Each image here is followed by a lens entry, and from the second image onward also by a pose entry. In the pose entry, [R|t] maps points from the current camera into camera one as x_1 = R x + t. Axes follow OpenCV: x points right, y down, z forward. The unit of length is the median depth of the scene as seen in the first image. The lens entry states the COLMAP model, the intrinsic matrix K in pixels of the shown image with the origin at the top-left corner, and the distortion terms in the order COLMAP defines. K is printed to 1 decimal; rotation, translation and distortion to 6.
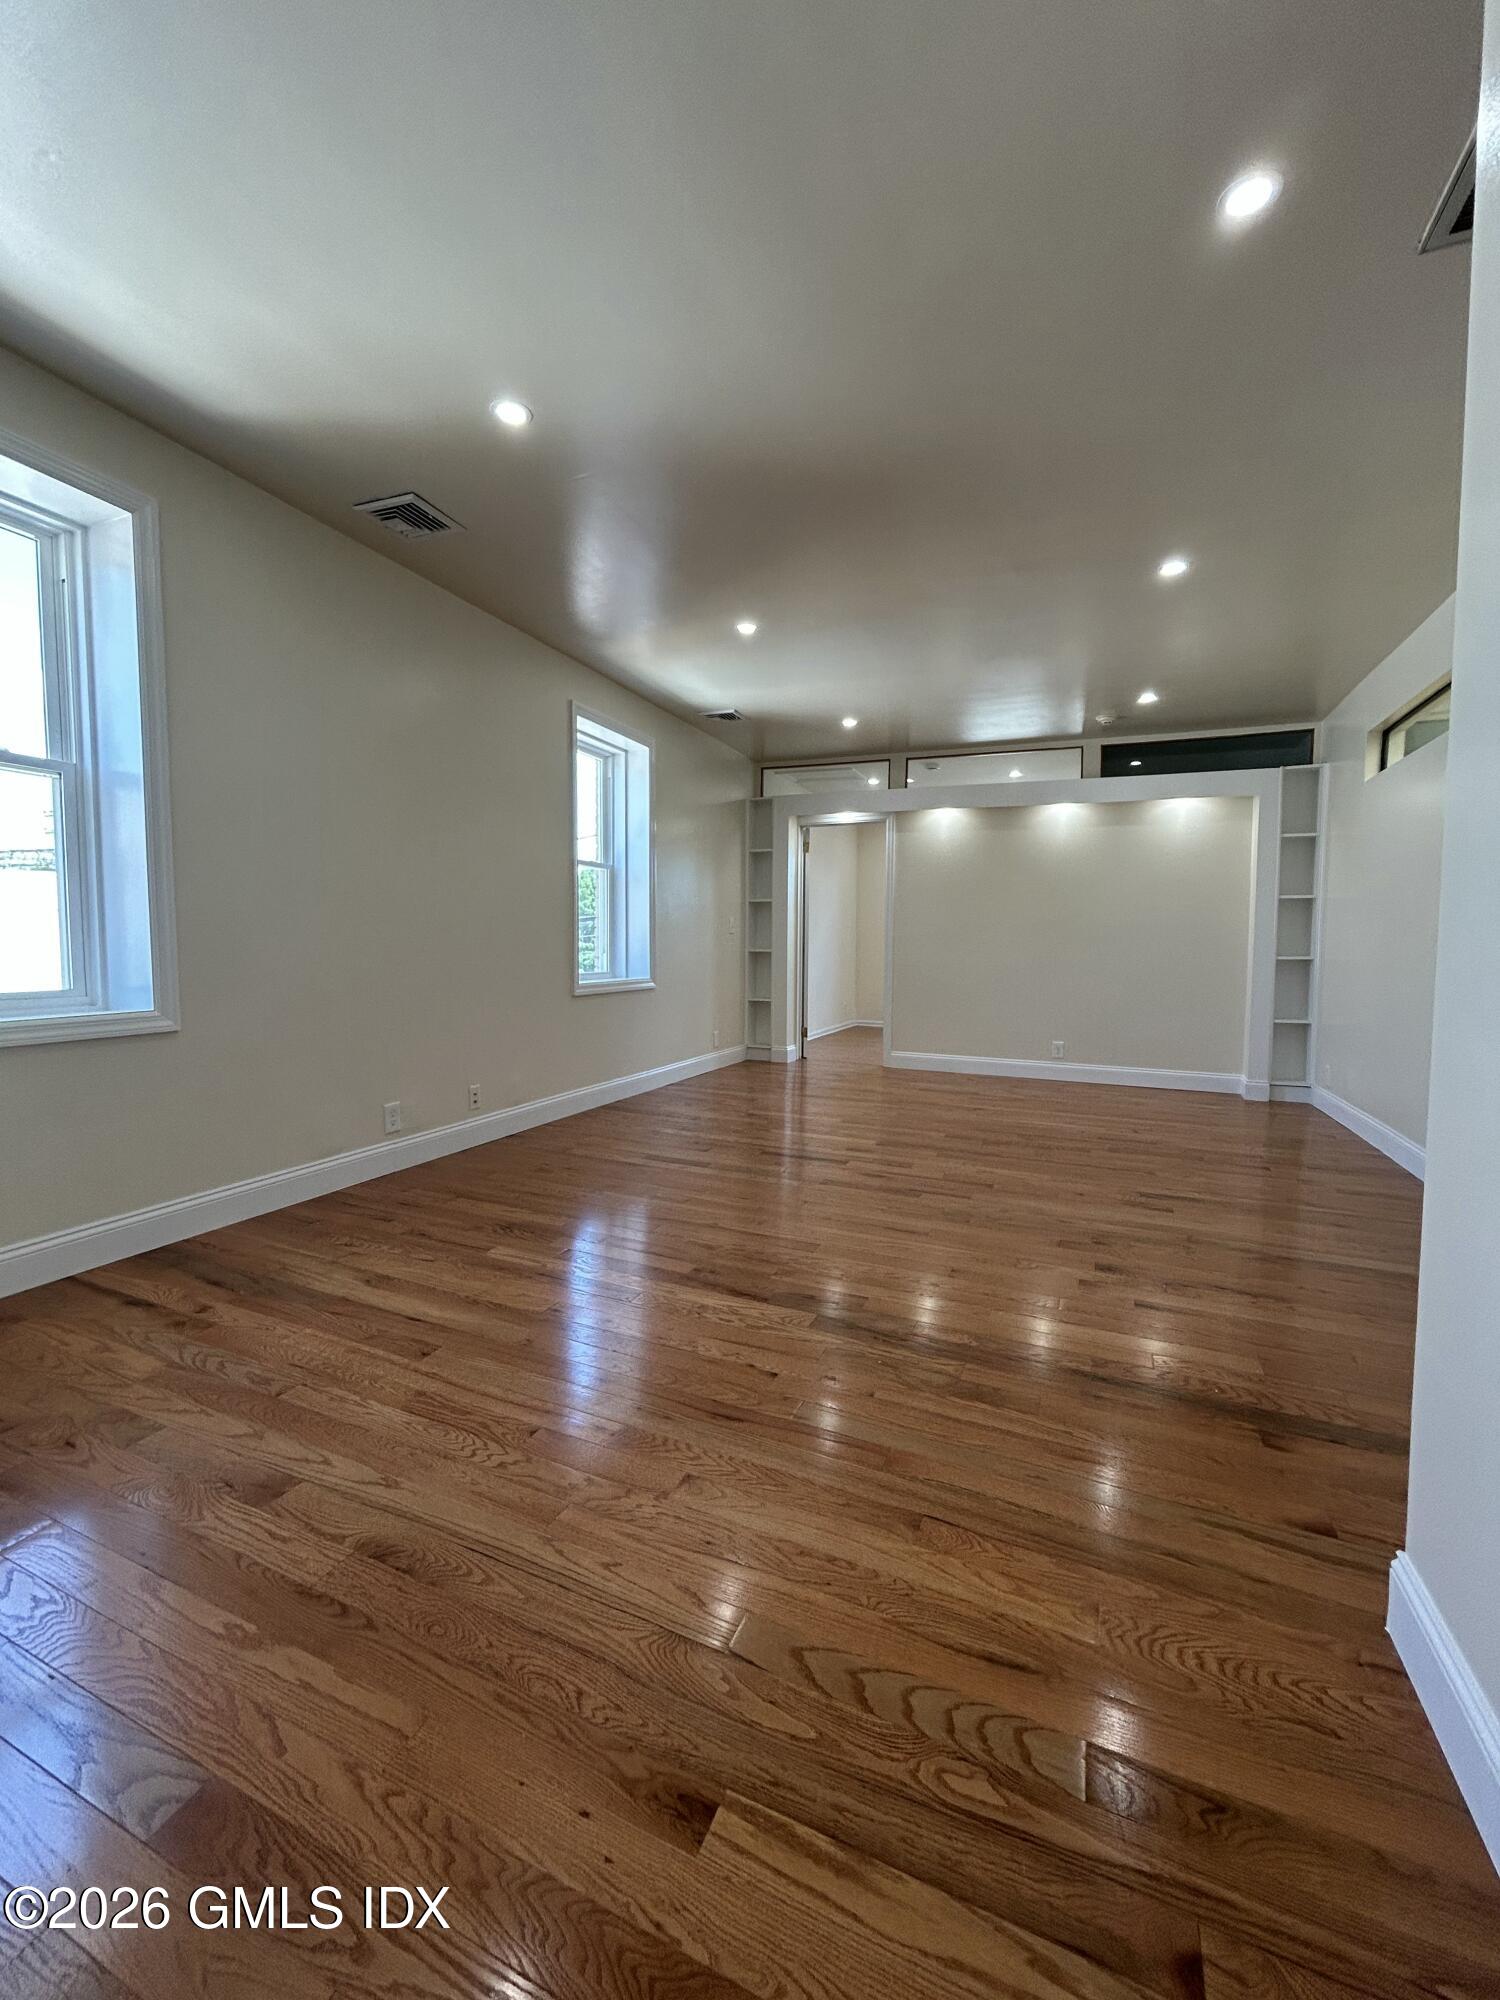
lens RADIAL K [[811.5, 0, 755.8], [0, 811.5, 1003.0], [0, 0, 1]] dist [-0.001056, 0.000361]
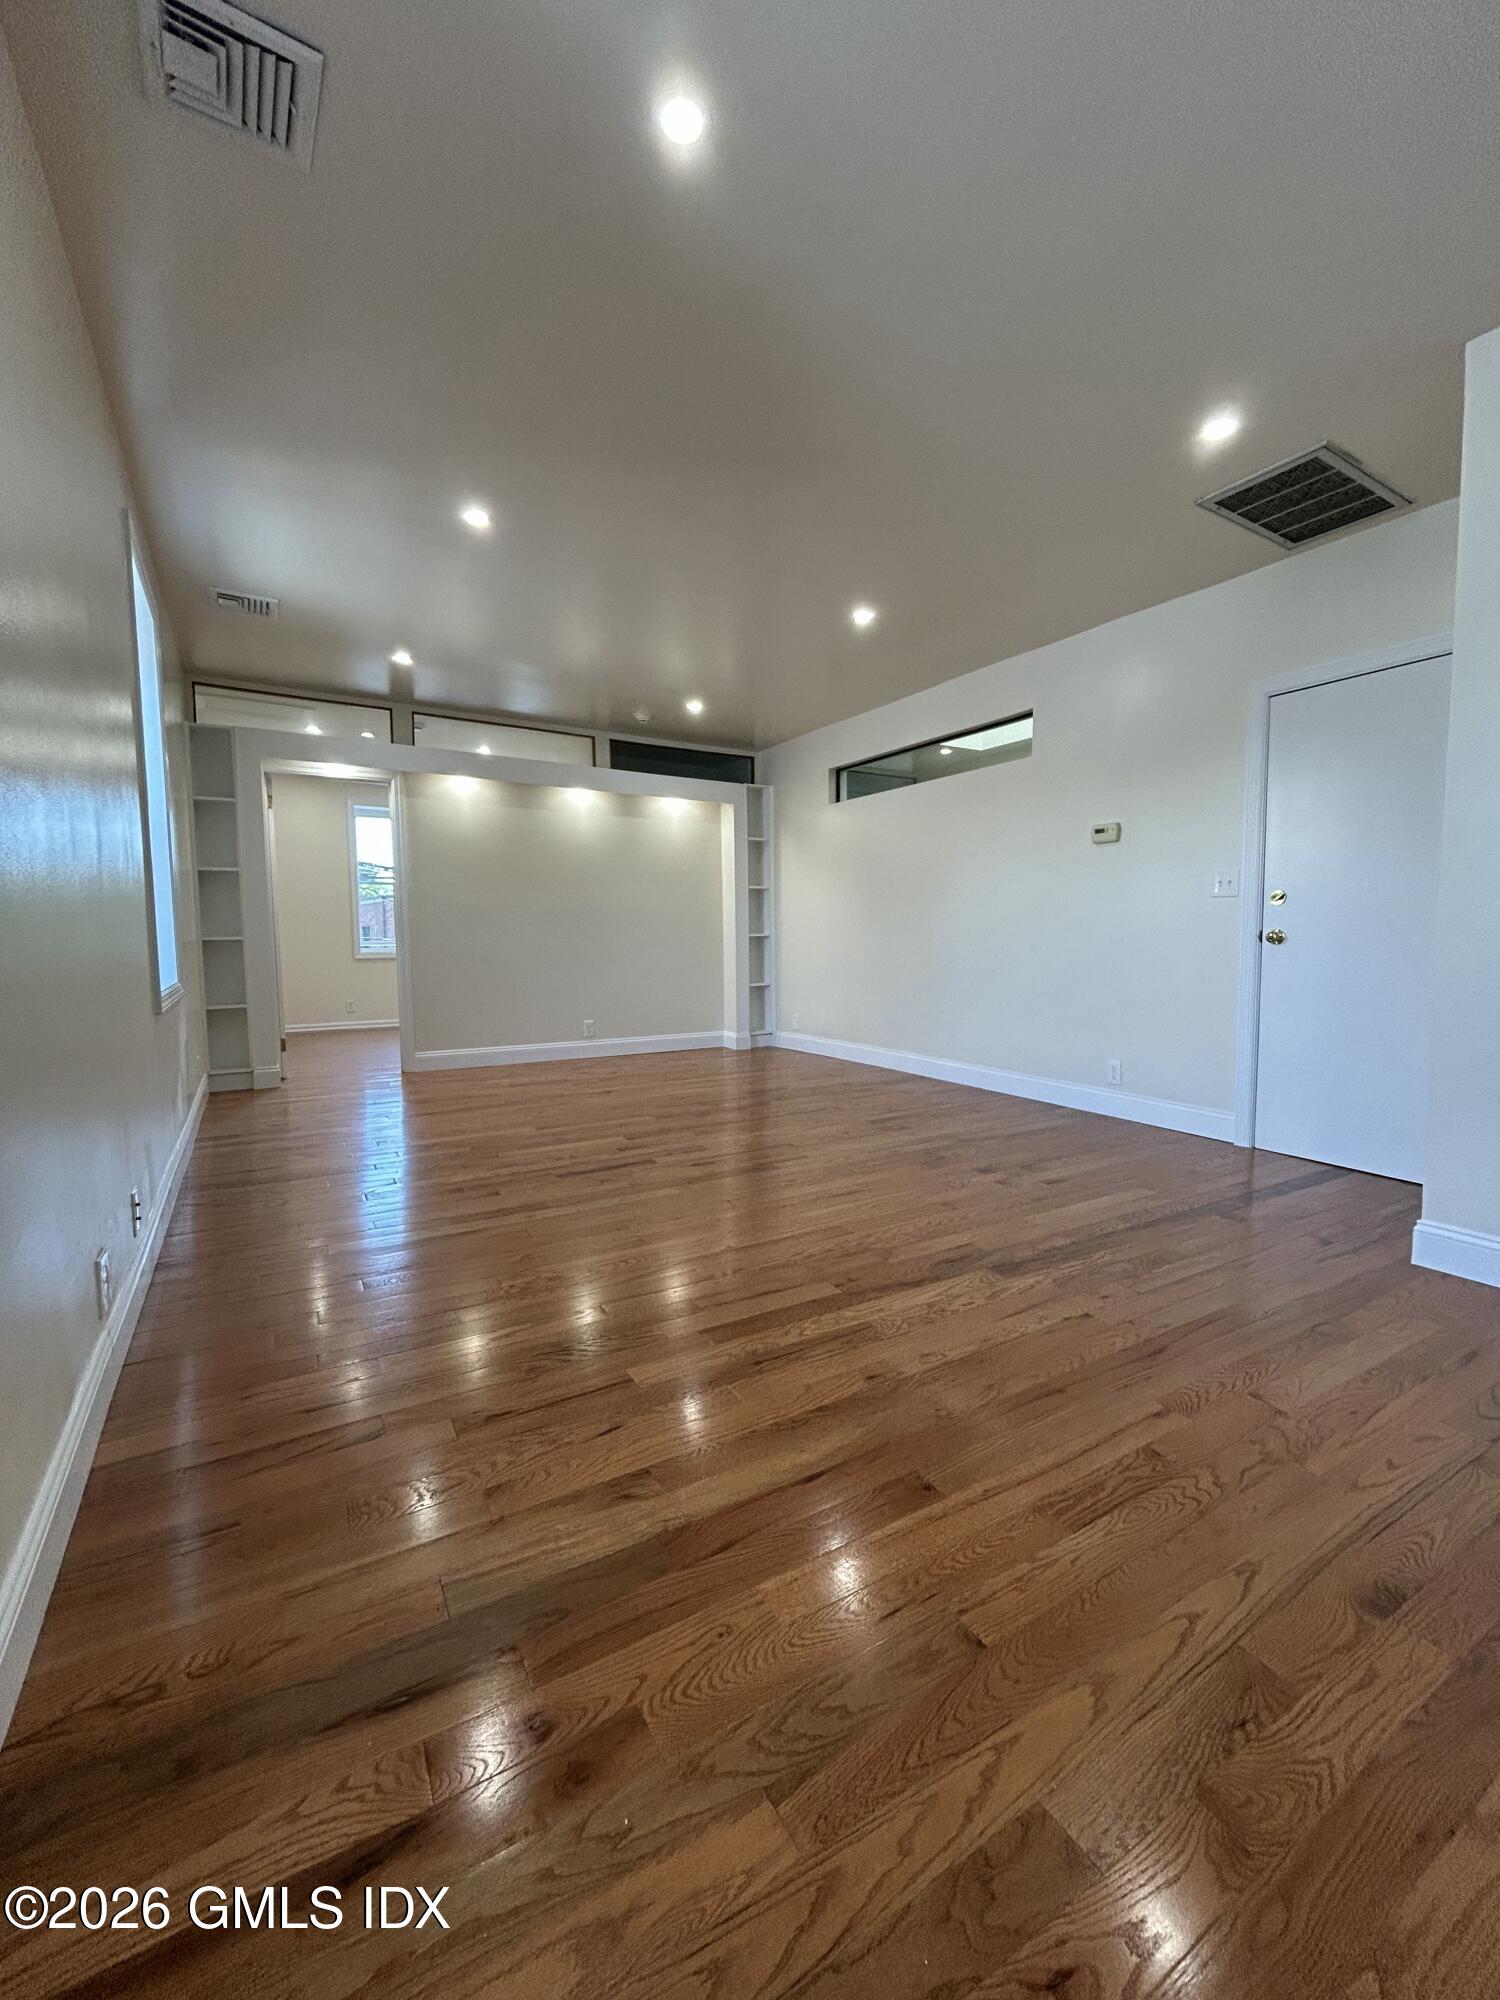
lens RADIAL K [[811.5, 0, 753.5], [0, 811.5, 992.7], [0, 0, 1]] dist [-0.001056, 0.000361]
pose [[0.589418, -0.073402, 0.804486, -0.558503], [0.073364, 0.996612, 0.037181, -0.017839], [-0.804490, 0.037105, 0.592806, 0.372338]]
